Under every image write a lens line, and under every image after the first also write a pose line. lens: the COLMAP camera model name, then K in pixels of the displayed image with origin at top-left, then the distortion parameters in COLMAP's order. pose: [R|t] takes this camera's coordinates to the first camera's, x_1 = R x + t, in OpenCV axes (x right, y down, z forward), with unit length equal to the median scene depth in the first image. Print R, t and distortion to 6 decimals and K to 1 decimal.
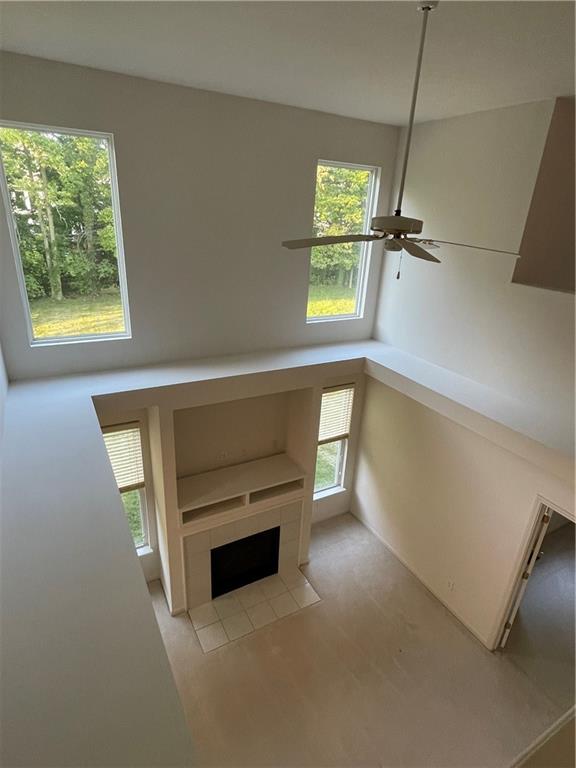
lens RADIAL K [[422.1, 0, 288.2], [0, 422.1, 383.9], [0, 0, 1]] dist [0.005715, 0.000085]
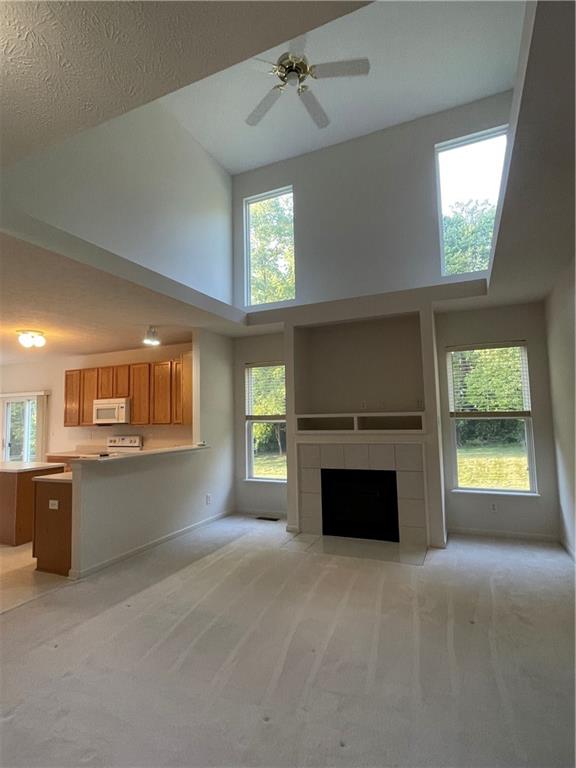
lens RADIAL K [[400.9, 0, 288.7], [0, 400.9, 384.9], [0, 0, 1]] dist [-0.002981, -0.000262]
pose [[0.597817, -0.126084, -0.791655, 0.596701], [-0.249874, 0.909043, -0.333472, 0.556840], [0.761694, 0.397169, 0.511937, 0.331912]]
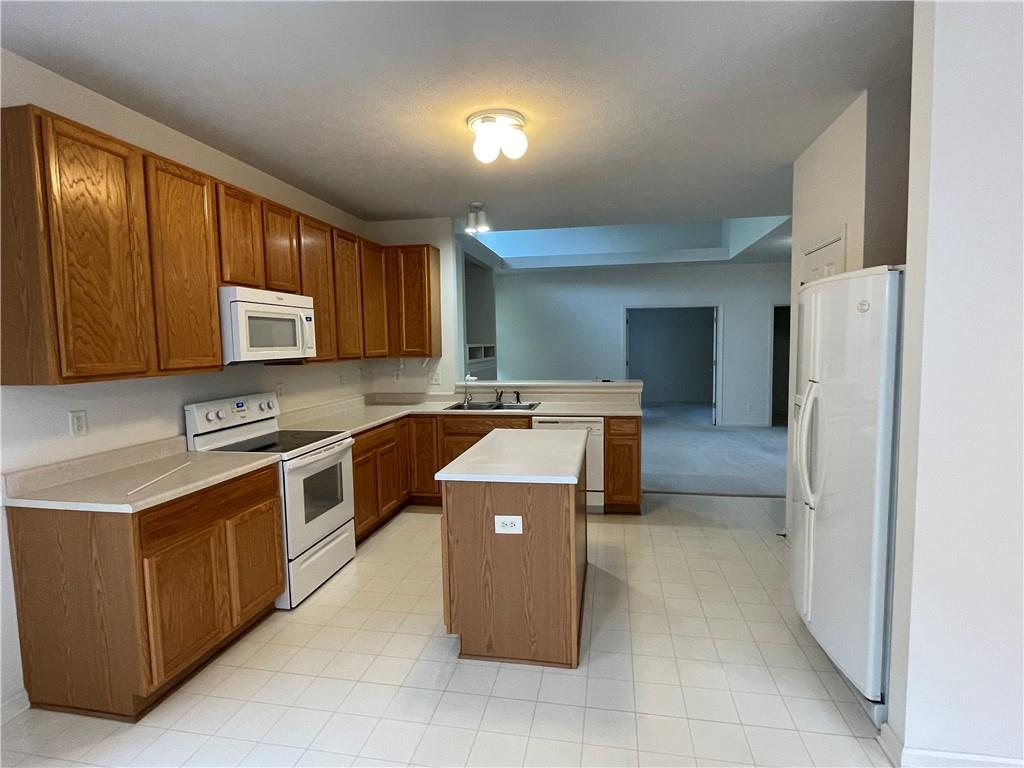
lens RADIAL K [[534.5, 0, 511.0], [0, 534.5, 382.8], [0, 0, 1]] dist [-0.002981, -0.000262]
pose [[0.640179, -0.120055, 0.758787, -1.221038], [0.333910, 0.933018, -0.134094, 0.588012], [-0.691864, 0.339211, 0.637386, -0.006390]]
